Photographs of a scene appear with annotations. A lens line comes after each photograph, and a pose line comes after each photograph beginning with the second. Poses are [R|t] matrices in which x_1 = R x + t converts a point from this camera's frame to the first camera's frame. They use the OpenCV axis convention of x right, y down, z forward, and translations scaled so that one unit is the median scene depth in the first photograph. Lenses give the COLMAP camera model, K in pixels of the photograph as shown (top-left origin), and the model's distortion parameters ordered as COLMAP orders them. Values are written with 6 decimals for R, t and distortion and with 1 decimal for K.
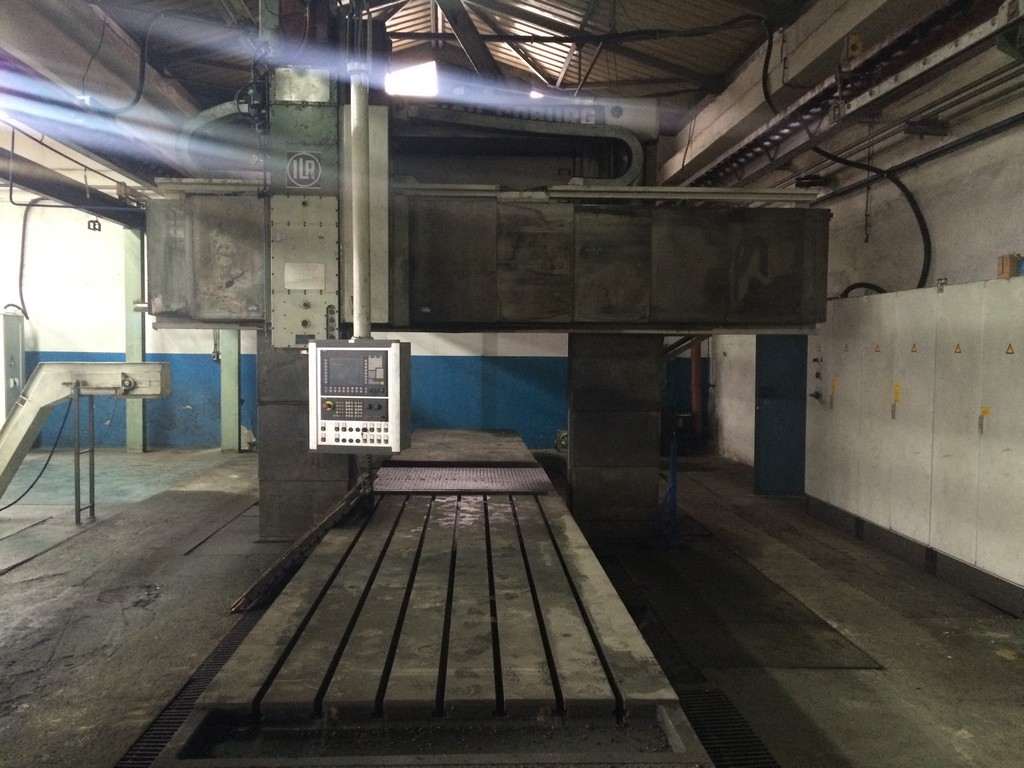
lens RADIAL K [[868.7, 0, 505.9], [0, 868.7, 382.0], [0, 0, 1]] dist [0.079848, -0.092695]
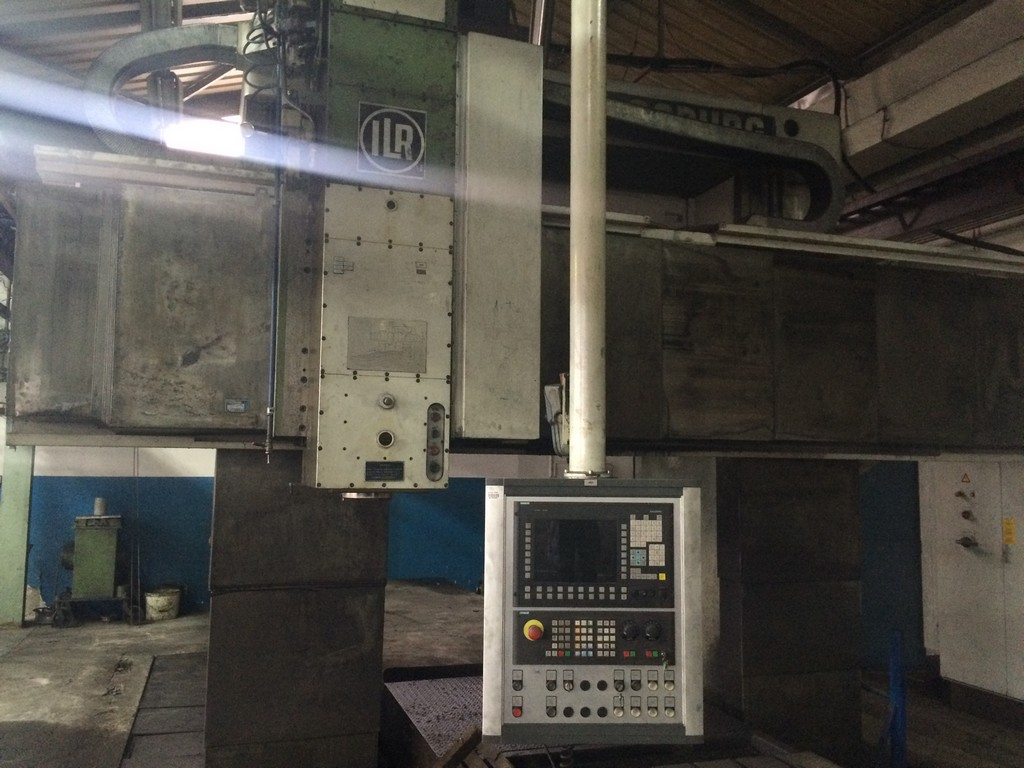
lens RADIAL K [[868.7, 0, 505.0], [0, 868.7, 385.1], [0, 0, 1]] dist [0.079848, -0.092695]
pose [[0.960763, 0.028814, 0.275869, -0.277607], [0.005121, 0.992577, -0.121507, -0.033997], [-0.277322, 0.118153, 0.953484, 0.464095]]
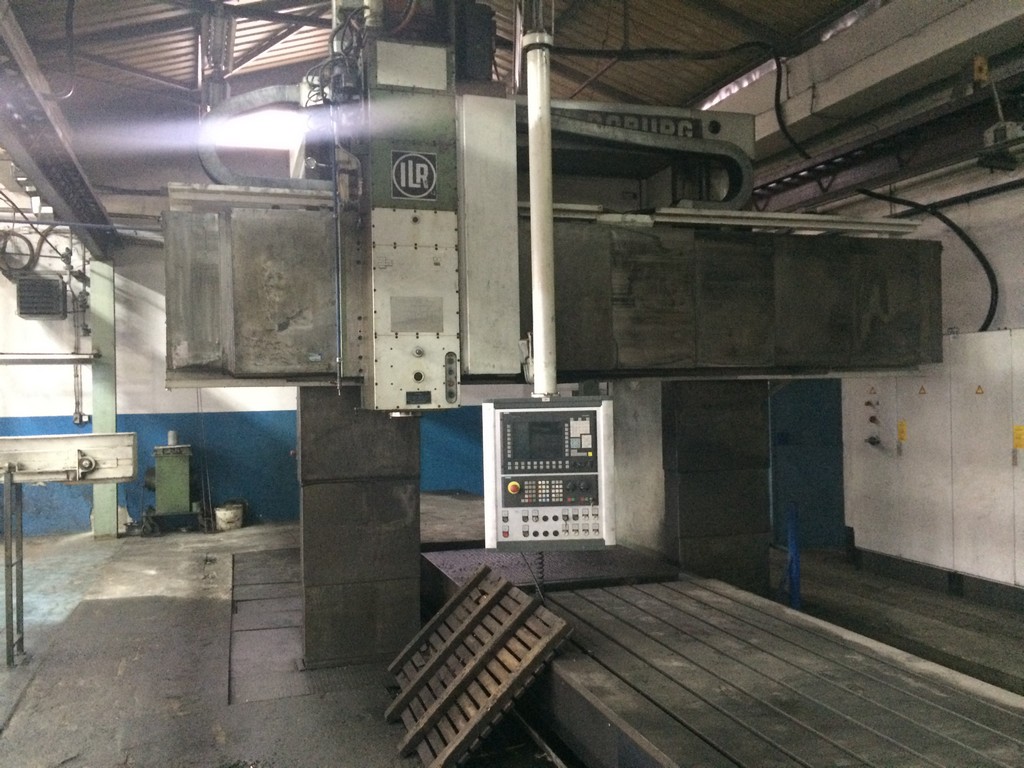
lens RADIAL K [[868.7, 0, 503.8], [0, 868.7, 384.4], [0, 0, 1]] dist [0.079848, -0.092695]
pose [[0.965462, -0.024094, 0.259427, -0.325266], [0.036400, 0.998423, -0.042738, -0.023440], [-0.257988, 0.050705, 0.964817, 0.233871]]
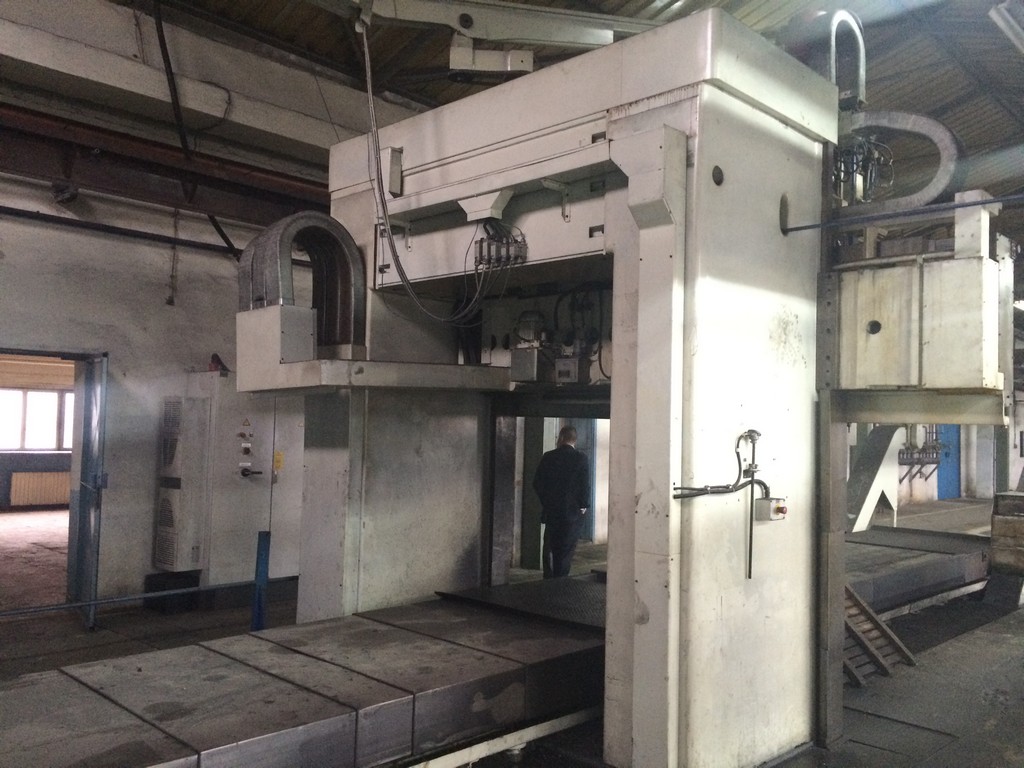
lens RADIAL K [[868.7, 0, 509.1], [0, 868.7, 380.8], [0, 0, 1]] dist [0.079848, -0.092695]
pose [[-0.680498, 0.004275, 0.732738, -0.640780], [-0.006702, 0.999905, -0.012059, -0.089892], [-0.732719, -0.013117, -0.680404, 1.739405]]
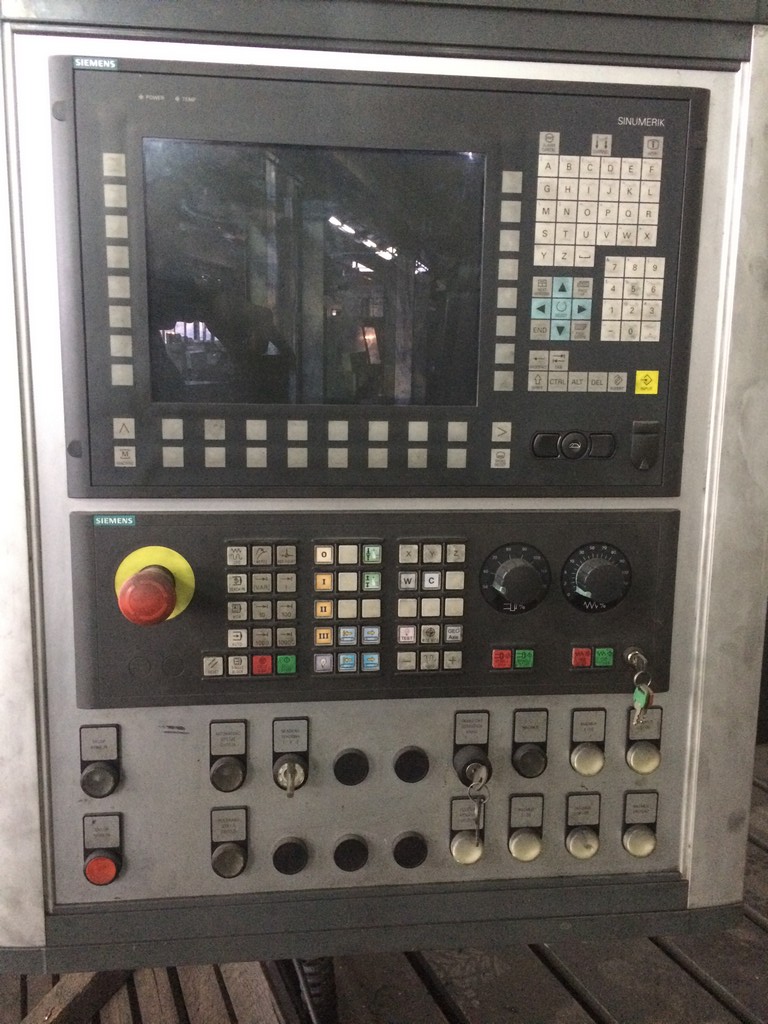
lens RADIAL K [[868.7, 0, 381.8], [0, 868.7, 516.9], [0, 0, 1]] dist [0.079848, -0.092695]
pose [[0.938348, -0.044941, 0.342760, -0.173990], [0.005472, 0.993320, 0.115260, 0.004361], [-0.345650, -0.106278, 0.932326, 0.718582]]
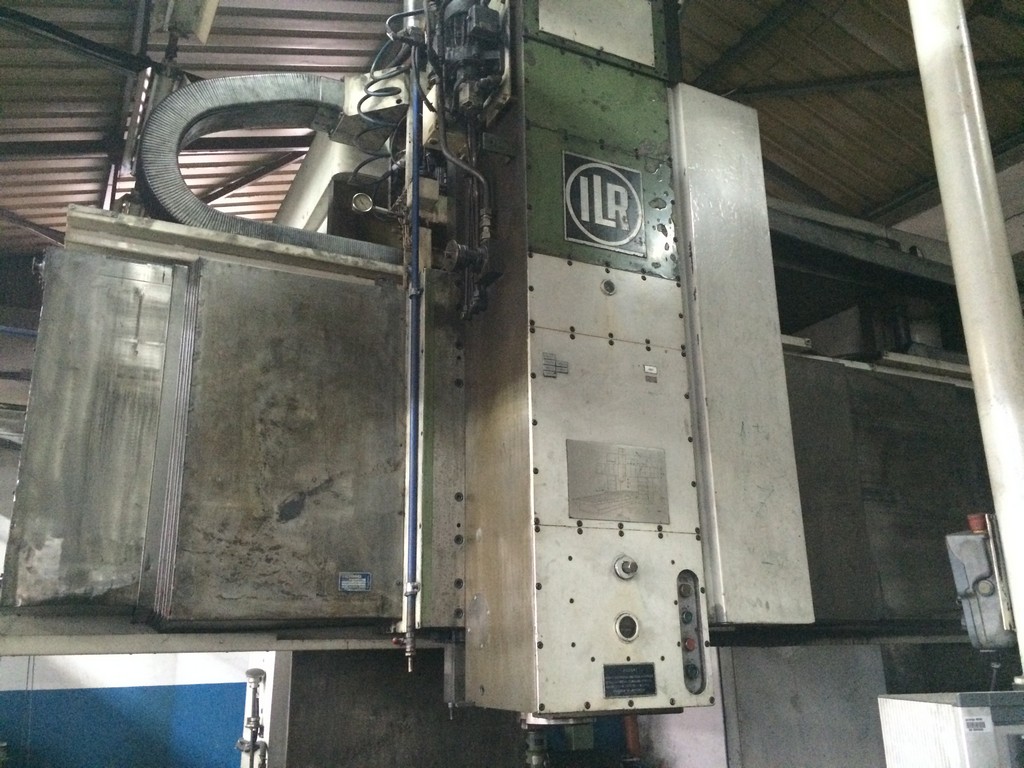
lens RADIAL K [[868.7, 0, 505.8], [0, 868.7, 386.7], [0, 0, 1]] dist [0.079848, -0.092695]
pose [[0.915555, 0.093919, 0.391074, -0.372227], [0.038933, 0.947091, -0.318596, -0.046057], [-0.400305, 0.306918, 0.863457, 0.654385]]
